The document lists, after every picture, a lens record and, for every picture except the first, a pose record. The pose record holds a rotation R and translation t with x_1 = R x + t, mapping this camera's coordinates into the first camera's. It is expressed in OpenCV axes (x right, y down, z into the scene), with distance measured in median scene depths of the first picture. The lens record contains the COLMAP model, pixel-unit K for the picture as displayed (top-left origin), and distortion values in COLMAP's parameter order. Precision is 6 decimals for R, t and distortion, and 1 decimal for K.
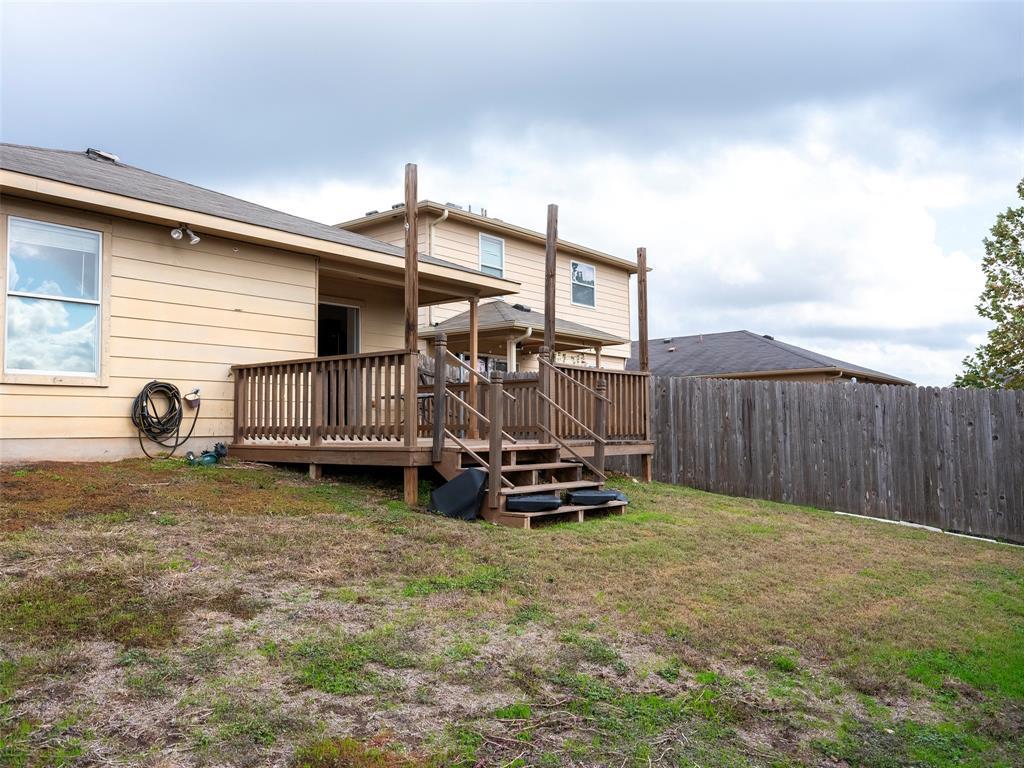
lens RADIAL K [[820.4, 0, 512.0], [0, 820.4, 384.0], [0, 0, 1]] dist [-0.037717, 0.043220]
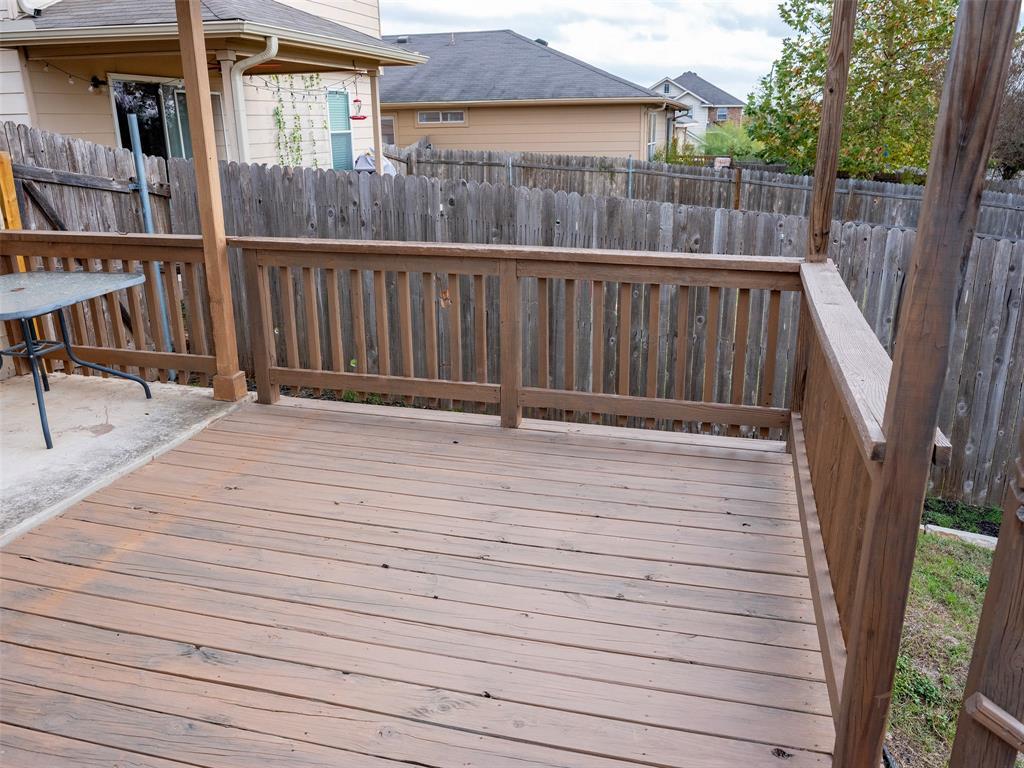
lens RADIAL K [[820.4, 0, 512.0], [0, 820.4, 384.0], [0, 0, 1]] dist [-0.037717, 0.043220]
pose [[0.915490, -0.119993, 0.384030, -0.106142], [-0.026734, 0.934240, 0.355642, -0.102970], [-0.401451, -0.335854, 0.852080, 0.967585]]
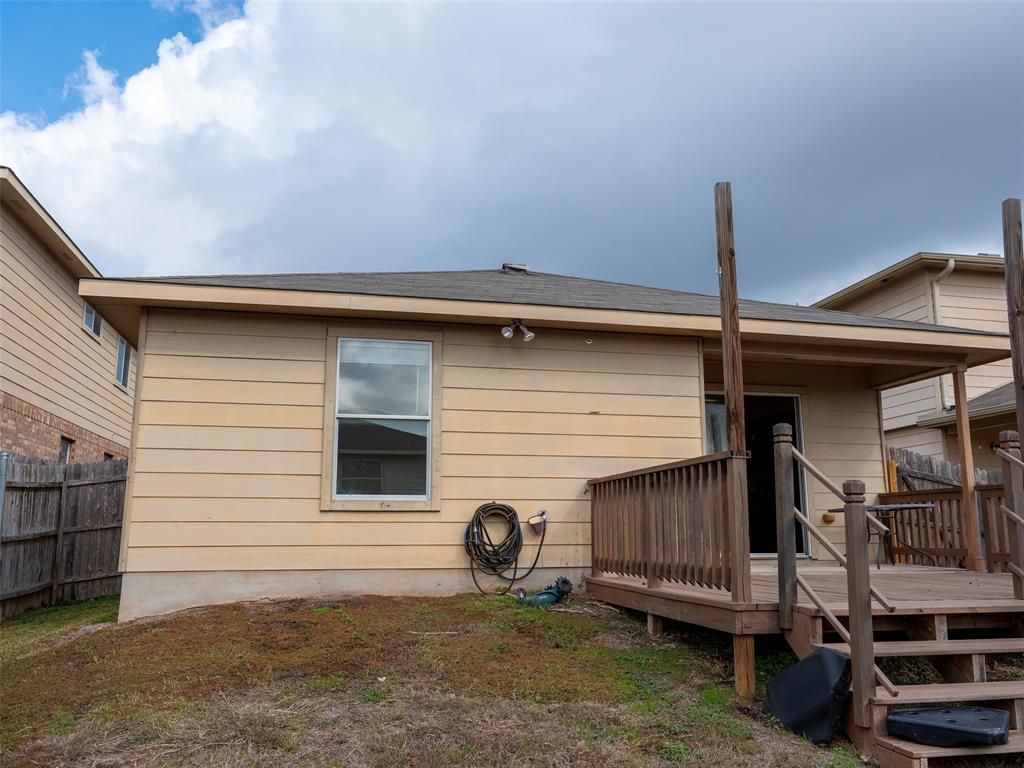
lens RADIAL K [[820.4, 0, 512.0], [0, 820.4, 384.0], [0, 0, 1]] dist [-0.037717, 0.043220]
pose [[0.777111, -0.107374, -0.620137, 0.132878], [0.030080, 0.990550, -0.133815, -0.011120], [0.628644, 0.085336, 0.772997, 0.328909]]
